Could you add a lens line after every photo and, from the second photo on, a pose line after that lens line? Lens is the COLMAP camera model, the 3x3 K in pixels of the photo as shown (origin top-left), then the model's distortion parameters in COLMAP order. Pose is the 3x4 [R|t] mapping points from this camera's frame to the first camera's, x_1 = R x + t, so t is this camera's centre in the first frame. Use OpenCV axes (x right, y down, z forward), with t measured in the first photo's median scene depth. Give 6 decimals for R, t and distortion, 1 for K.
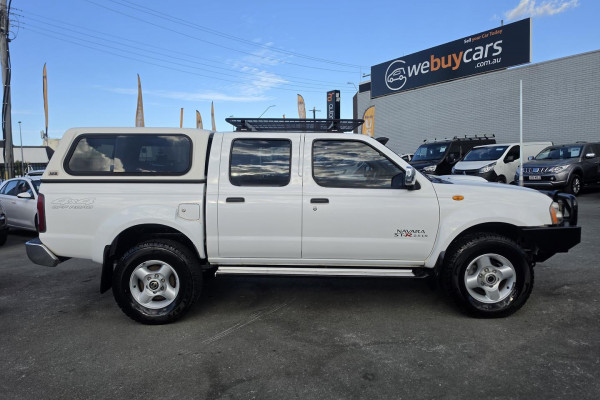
lens RADIAL K [[419.5, 0, 296.0], [0, 419.5, 199.7], [0, 0, 1]] dist [0.069900, -0.090553]
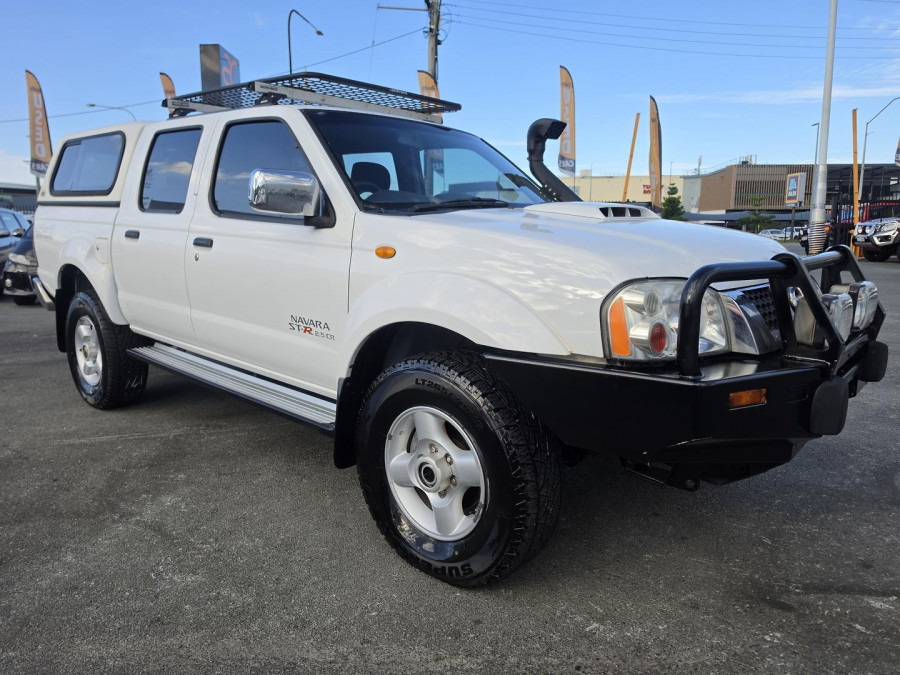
lens RADIAL K [[634.2, 0, 430.7], [0, 634.2, 338.7], [0, 0, 1]] dist [-0.001171, -0.001341]
pose [[0.747248, 0.142283, -0.649135, 0.778304], [-0.069631, 0.988197, 0.136448, -0.006594], [0.660887, -0.056761, 0.748336, 0.578675]]
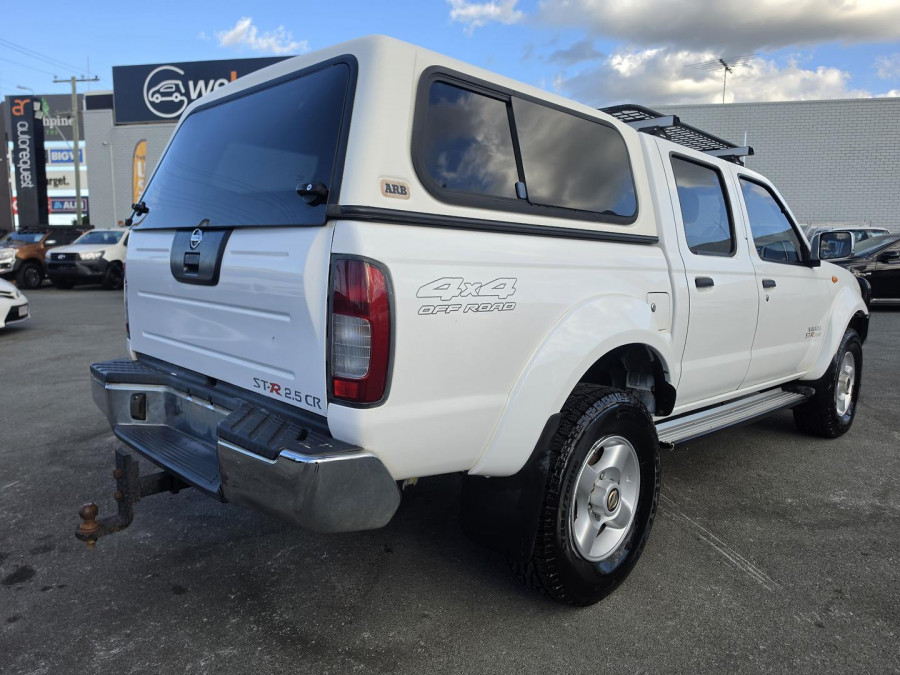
lens RADIAL K [[639.8, 0, 450.1], [0, 639.8, 324.7], [0, 0, 1]] dist [-0.000652, -0.006075]
pose [[0.699536, -0.049550, 0.712877, -0.845405], [0.029968, 0.998750, 0.040013, 0.010618], [-0.713969, -0.006627, 0.700146, 0.683581]]
